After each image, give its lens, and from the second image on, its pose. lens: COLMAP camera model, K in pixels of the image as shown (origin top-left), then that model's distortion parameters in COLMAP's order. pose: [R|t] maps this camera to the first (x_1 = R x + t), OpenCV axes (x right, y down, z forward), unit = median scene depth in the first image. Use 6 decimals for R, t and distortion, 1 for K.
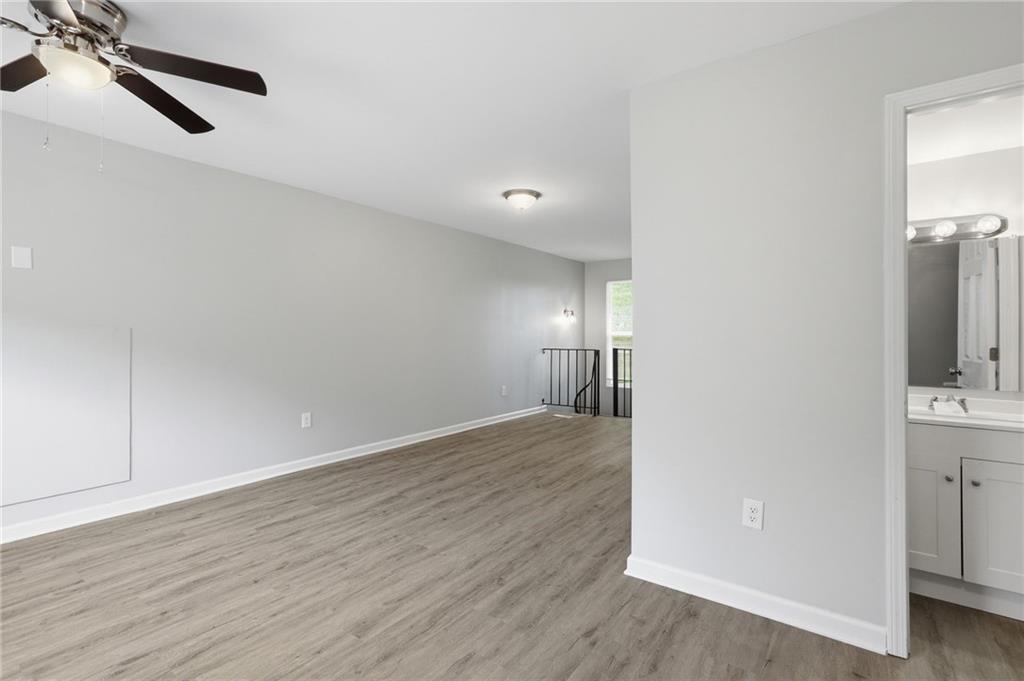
lens RADIAL K [[471.8, 0, 514.1], [0, 471.8, 332.6], [0, 0, 1]] dist [-0.027503, 0.016304]
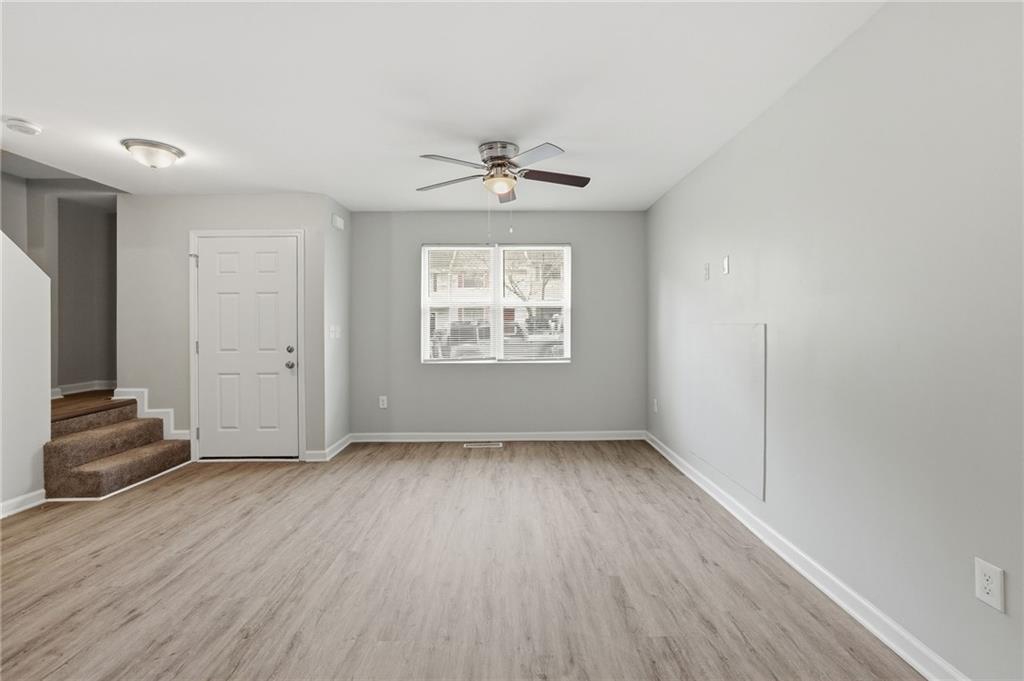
lens RADIAL K [[471.8, 0, 514.1], [0, 471.8, 332.6], [0, 0, 1]] dist [-0.027503, 0.016304]
pose [[-0.807498, 0.006379, -0.589836, 0.056182], [0.004988, 0.999980, 0.003986, 0.001414], [0.589850, 0.000277, -0.807513, 1.573052]]
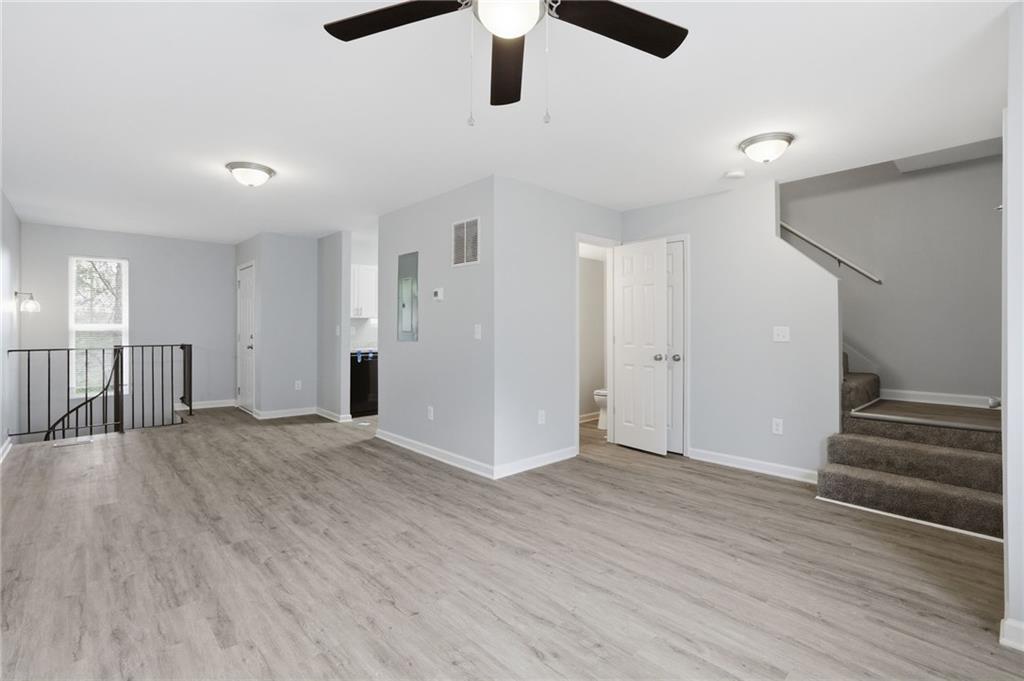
lens RADIAL K [[471.8, 0, 514.1], [0, 471.8, 332.6], [0, 0, 1]] dist [-0.027503, 0.016304]
pose [[0.198658, -0.012825, 0.979985, -1.098344], [-0.006859, 0.999872, 0.014475, -0.006370], [-0.980045, -0.009597, 0.198545, 0.519917]]
